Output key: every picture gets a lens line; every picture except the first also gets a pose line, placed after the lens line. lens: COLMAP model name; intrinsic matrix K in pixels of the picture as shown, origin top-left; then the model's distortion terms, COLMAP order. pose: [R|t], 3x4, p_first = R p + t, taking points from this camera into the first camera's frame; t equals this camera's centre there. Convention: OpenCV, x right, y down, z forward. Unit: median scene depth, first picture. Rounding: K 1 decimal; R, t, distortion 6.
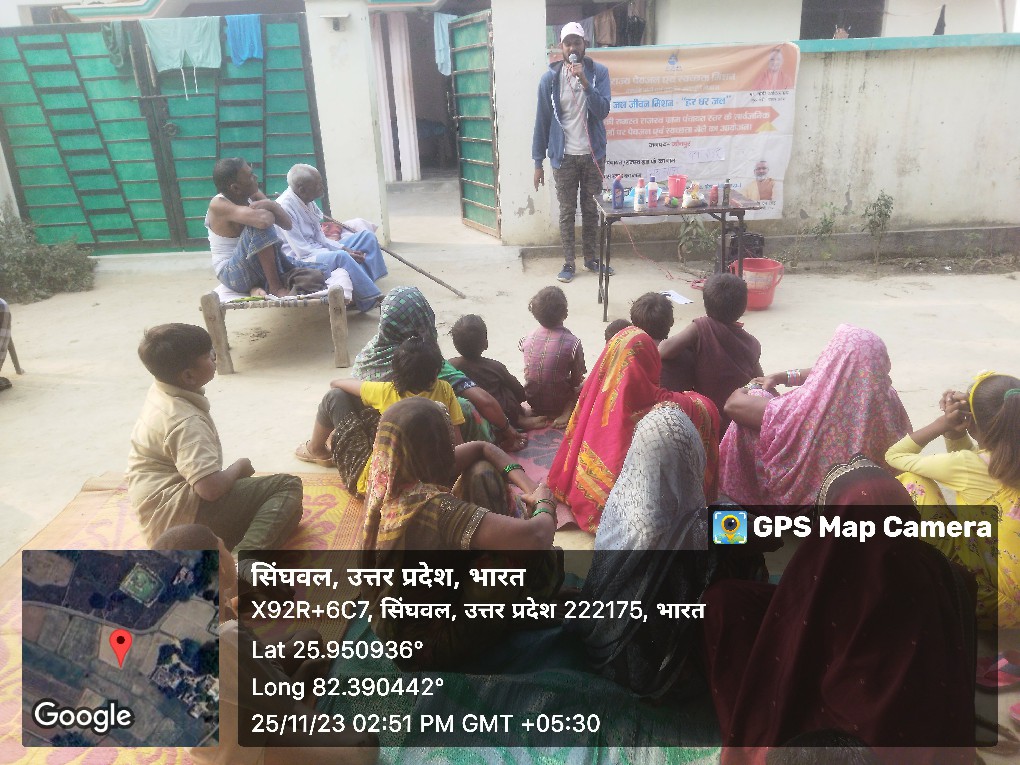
lens RADIAL K [[742.4, 0, 510.0], [0, 742.4, 382.5], [0, 0, 1]] dist [0.110494, -0.173869]
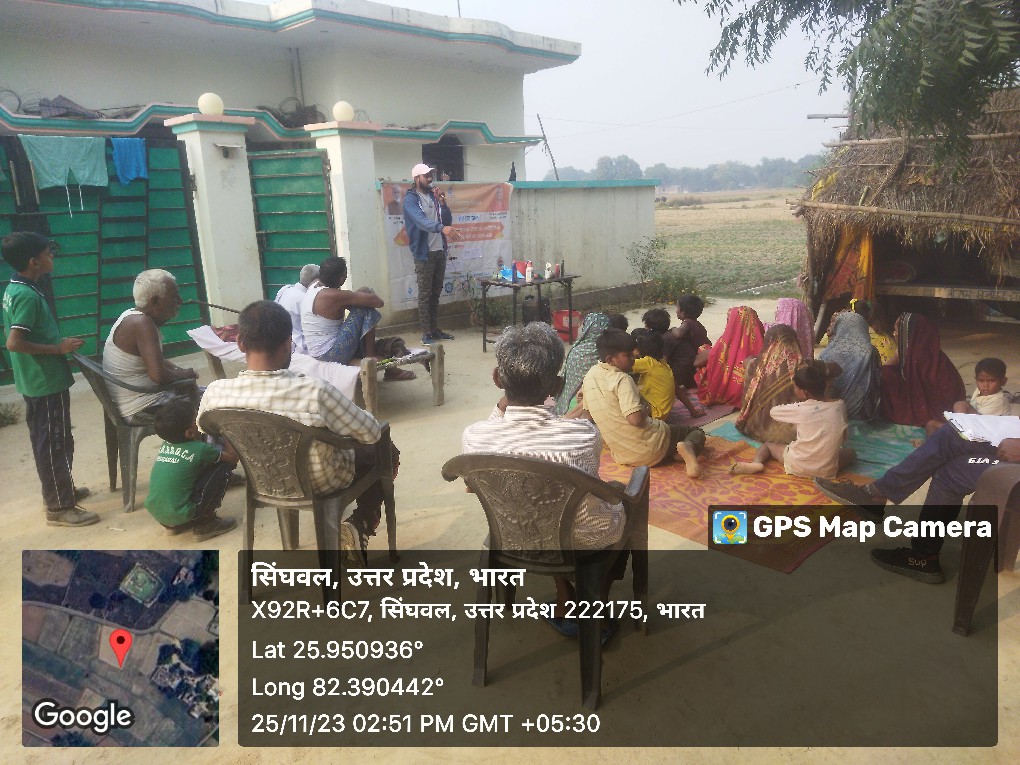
lens RADIAL K [[742.4, 0, 510.0], [0, 742.4, 382.5], [0, 0, 1]] dist [0.110494, -0.173869]
pose [[0.698539, -0.155224, 0.698534, -0.740361], [0.273653, 0.959934, -0.060344, 0.042442], [-0.661179, 0.233308, 0.713028, -0.013649]]
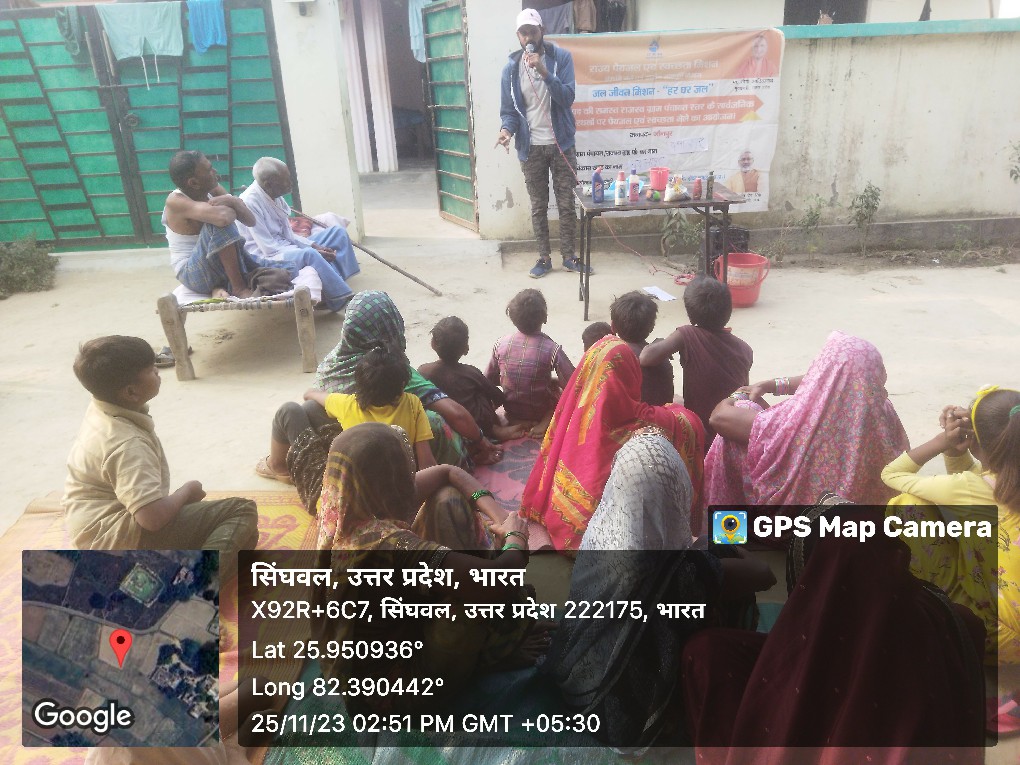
lens RADIAL K [[742.4, 0, 510.0], [0, 742.4, 382.5], [0, 0, 1]] dist [0.110494, -0.173869]
pose [[0.999774, -0.009353, 0.019097, 0.008400], [0.009066, 0.999846, 0.015048, -0.013506], [-0.019235, -0.014871, 0.999704, 0.030409]]
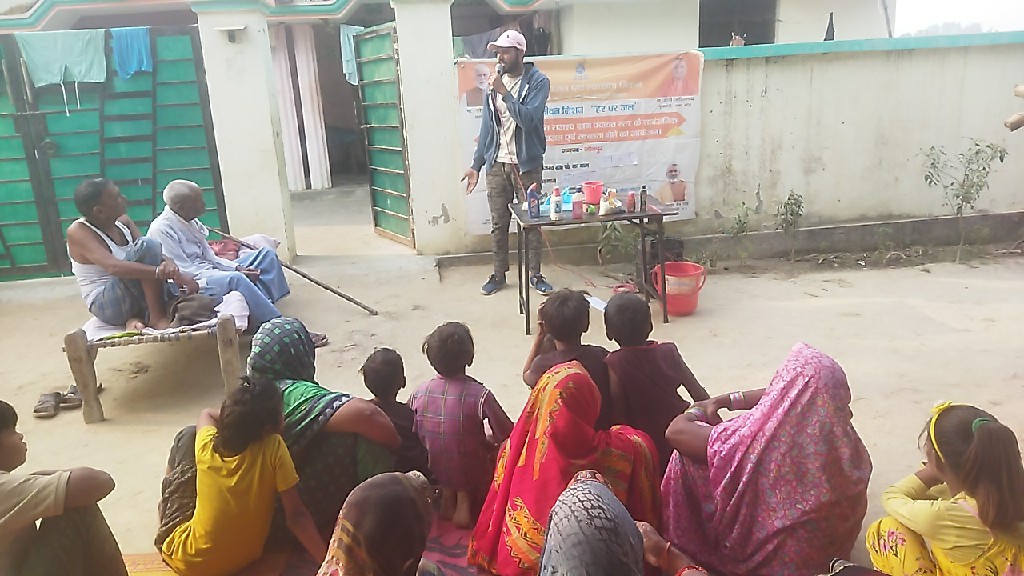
lens RADIAL K [[745.6, 0, 512.0], [0, 745.6, 288.0], [0, 0, 1]] dist [0.098630, -0.156555]
pose [[0.993748, -0.041936, 0.103474, 0.010277], [0.053931, 0.991785, -0.115994, -0.026625], [-0.097760, 0.120849, 0.987845, 0.053868]]
